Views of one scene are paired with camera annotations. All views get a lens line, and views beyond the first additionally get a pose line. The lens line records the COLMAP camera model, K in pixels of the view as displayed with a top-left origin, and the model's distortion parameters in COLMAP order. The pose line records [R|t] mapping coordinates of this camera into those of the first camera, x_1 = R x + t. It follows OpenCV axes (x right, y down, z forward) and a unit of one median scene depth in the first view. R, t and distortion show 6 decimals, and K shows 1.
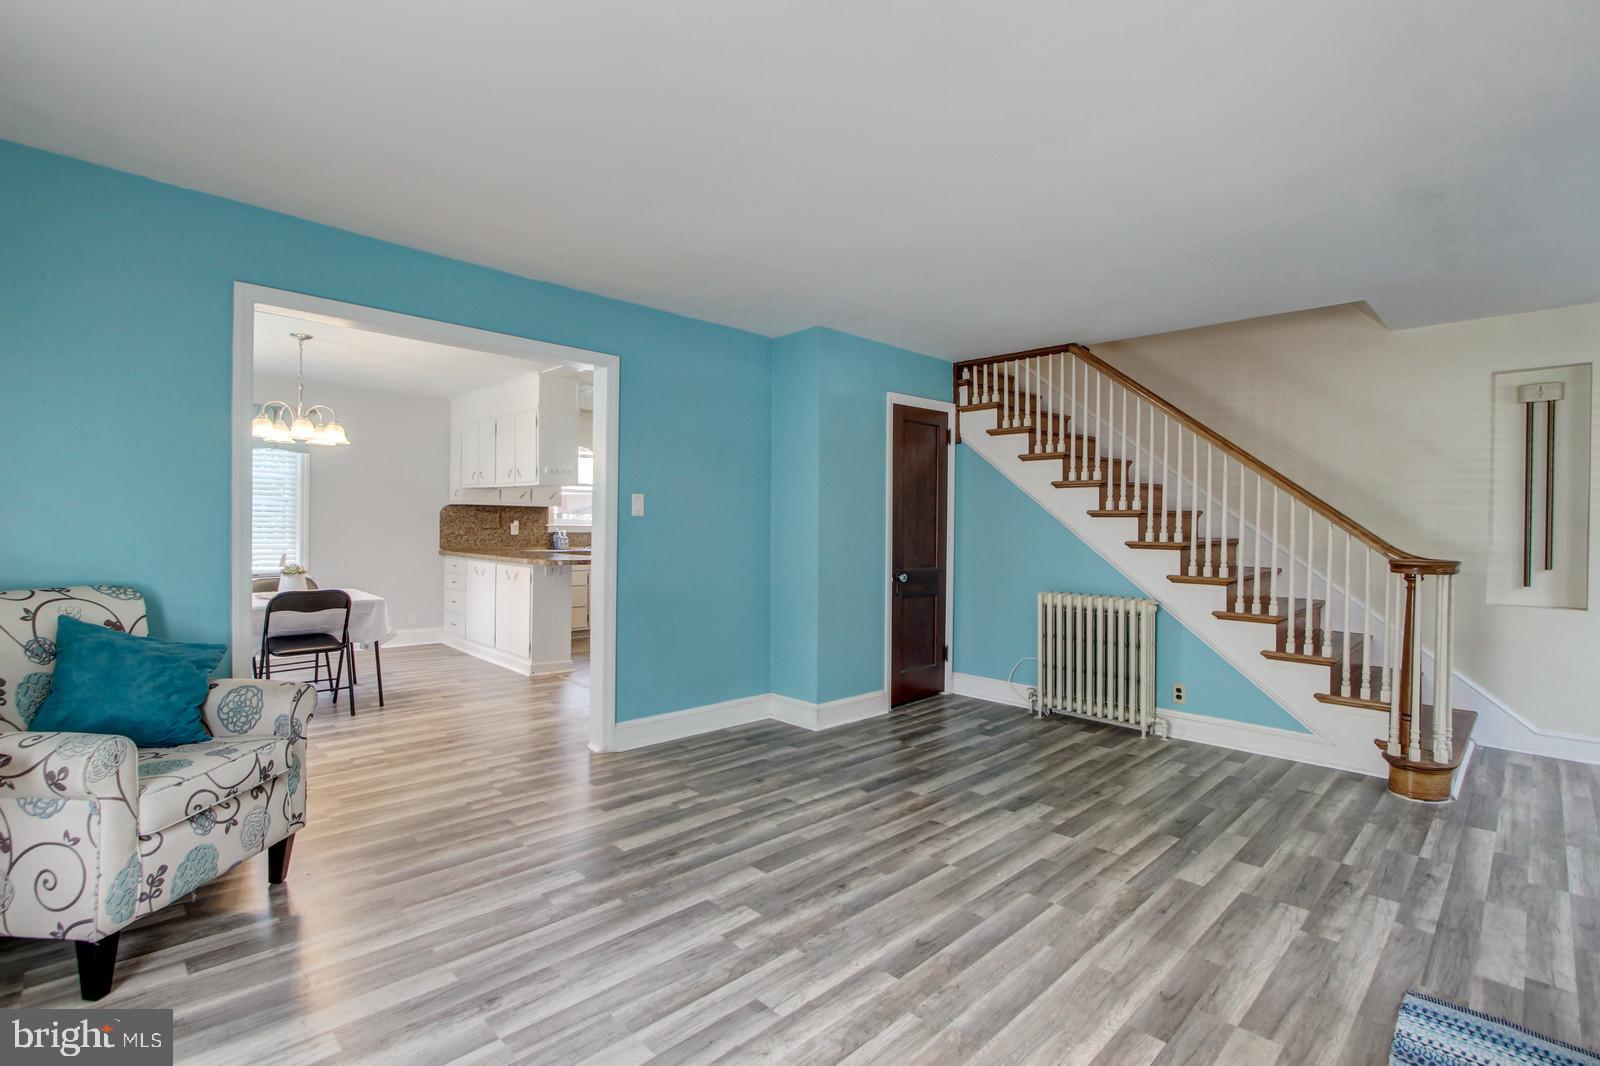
lens RADIAL K [[731.7, 0, 797.3], [0, 731.7, 528.2], [0, 0, 1]] dist [-0.008803, 0.000067]
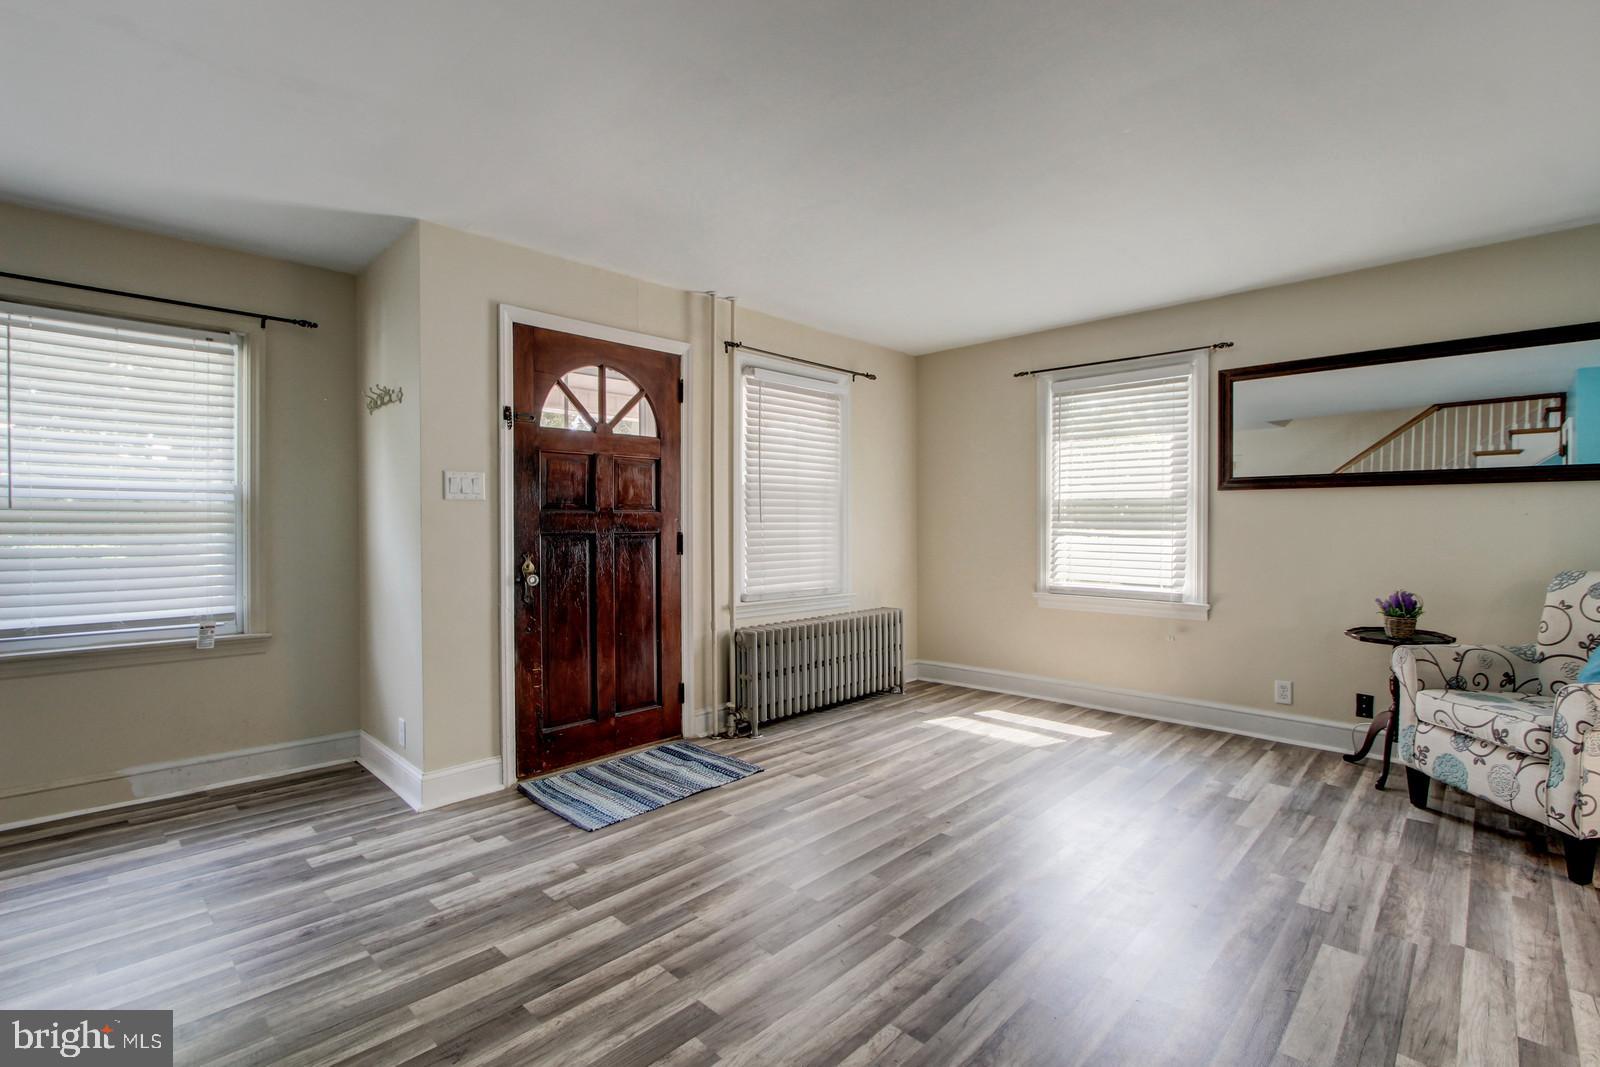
lens RADIAL K [[731.7, 0, 799.8], [0, 731.7, 540.1], [0, 0, 1]] dist [-0.008803, 0.000067]
pose [[-0.999408, -0.012811, -0.031918, 0.324010], [-0.013626, 0.999583, 0.025454, 0.011640], [0.031578, 0.025873, -0.999166, 1.665299]]
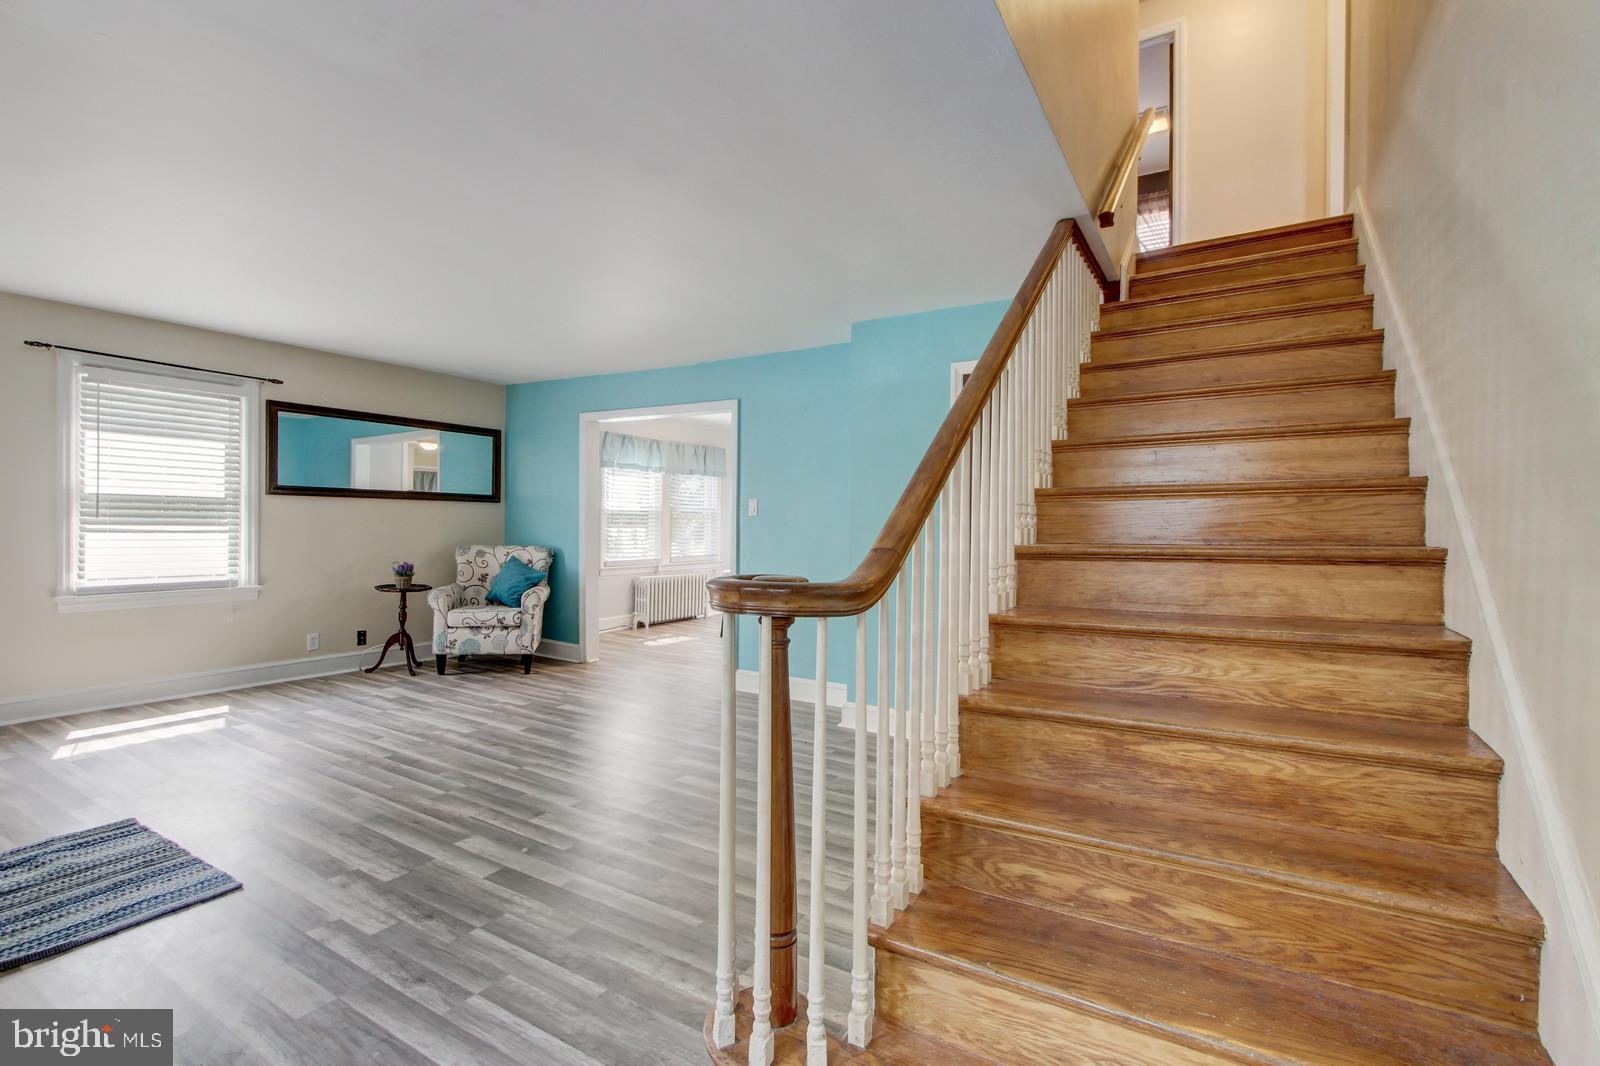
lens RADIAL K [[731.7, 0, 803.0], [0, 731.7, 529.0], [0, 0, 1]] dist [-0.008803, 0.000067]
pose [[0.251379, -0.003346, -0.967883, 1.545998], [-0.012945, 0.999893, -0.006818, 0.020498], [0.967802, 0.014243, 0.251309, 1.087329]]
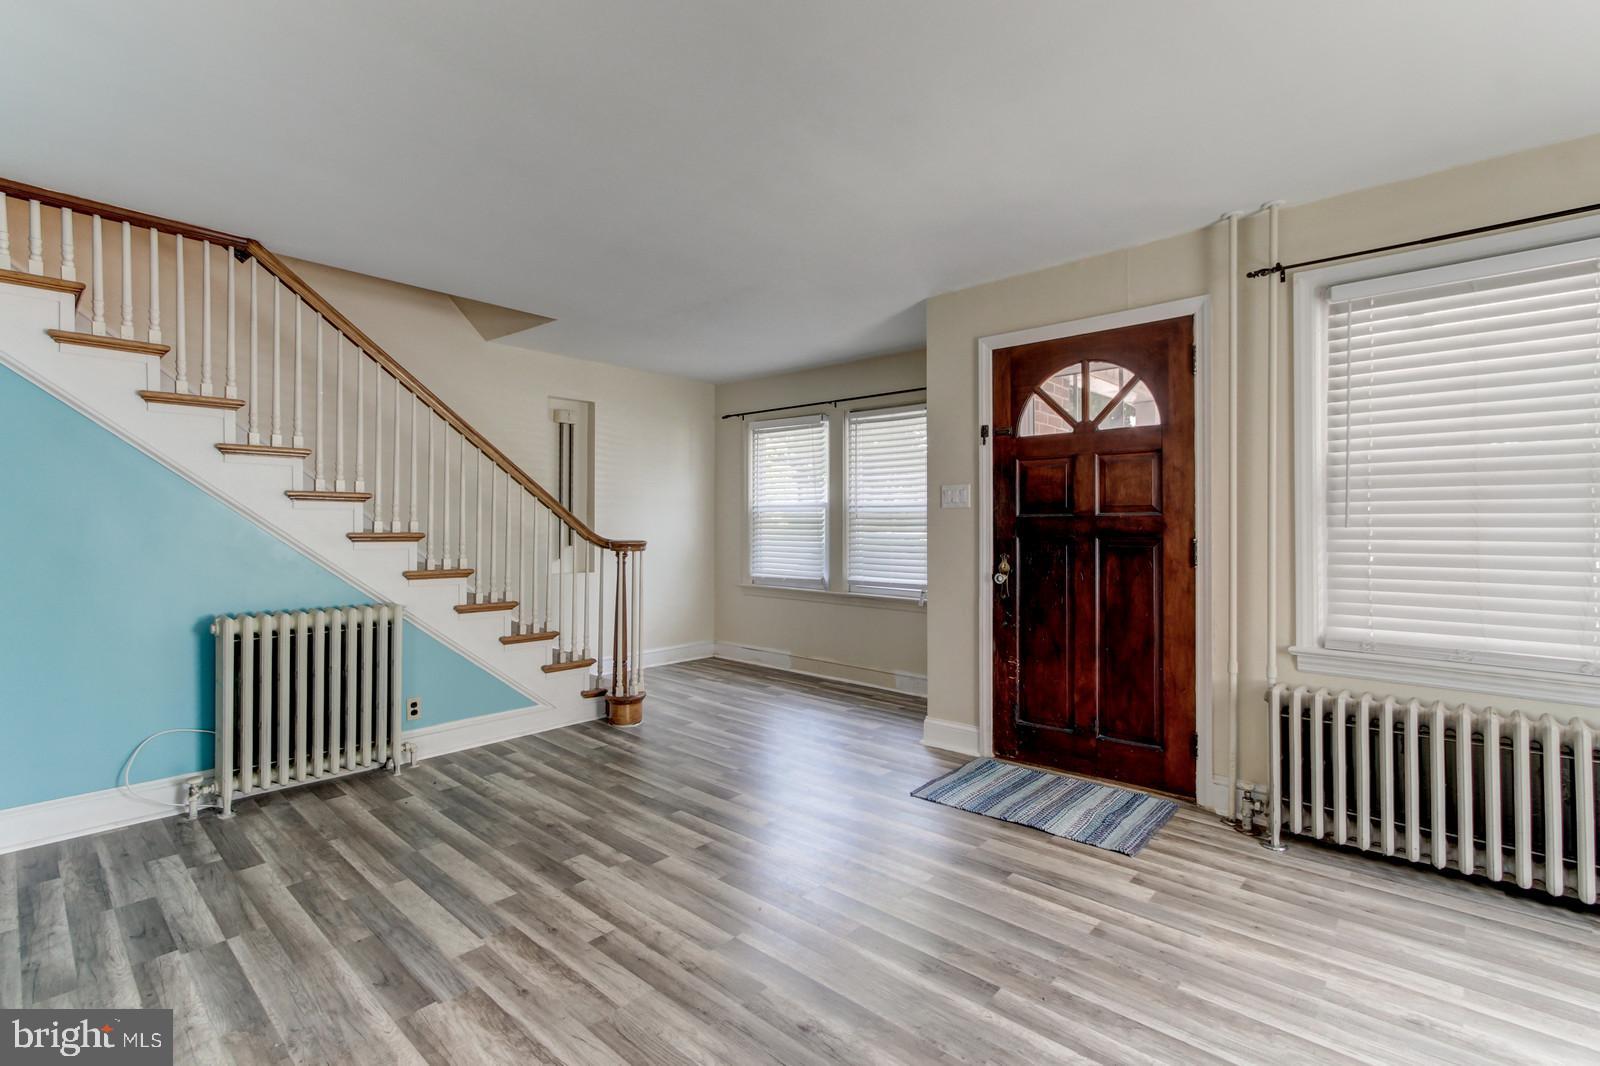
lens RADIAL K [[731.7, 0, 799.1], [0, 731.7, 523.2], [0, 0, 1]] dist [-0.008803, 0.000067]
pose [[-0.055775, -0.011520, 0.998377, -0.551412], [0.002142, 0.999930, 0.011657, -0.001896], [-0.998441, 0.002789, -0.055747, 0.913745]]
